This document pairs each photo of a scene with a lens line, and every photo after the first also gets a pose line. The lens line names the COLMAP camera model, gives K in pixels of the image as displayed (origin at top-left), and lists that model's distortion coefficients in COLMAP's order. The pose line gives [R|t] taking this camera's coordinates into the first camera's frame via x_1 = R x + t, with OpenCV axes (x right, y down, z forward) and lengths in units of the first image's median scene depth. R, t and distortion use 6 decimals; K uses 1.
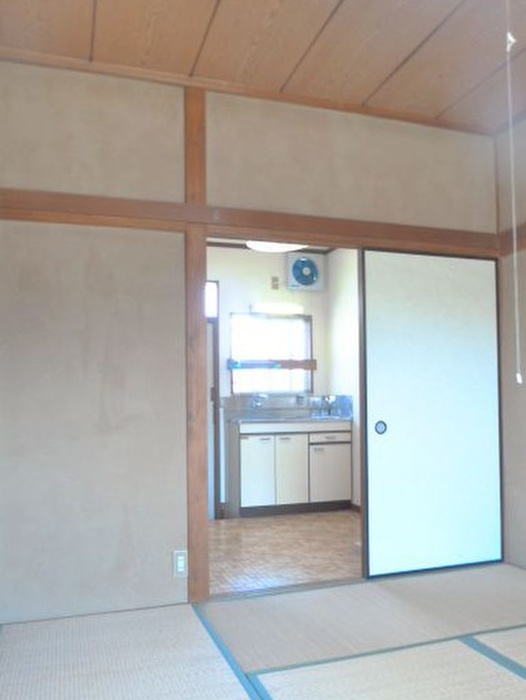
lens RADIAL K [[638.8, 0, 319.7], [0, 638.8, 385.6], [0, 0, 1]] dist [-0.006680, 0.000000]
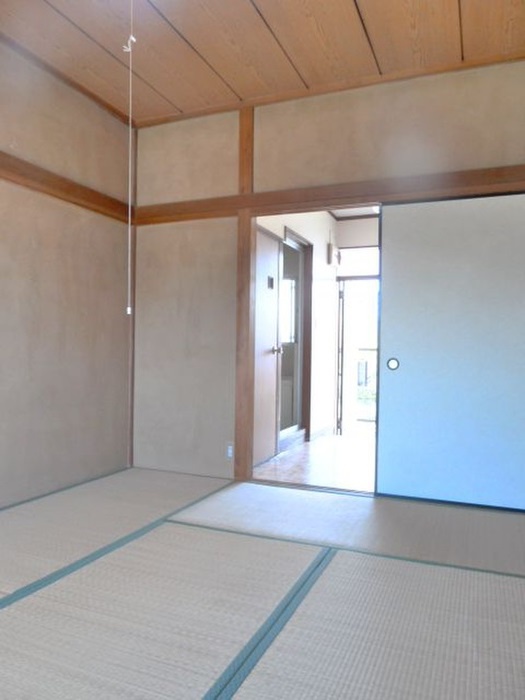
lens RADIAL K [[534.5, 0, 262.6], [0, 534.5, 349.5], [0, 0, 1]] dist [0.005296, -0.003042]
pose [[0.725329, 0.025545, -0.687929, 0.635056], [-0.007826, 0.999553, 0.028865, 0.017497], [0.688358, -0.015553, 0.725204, 0.186037]]
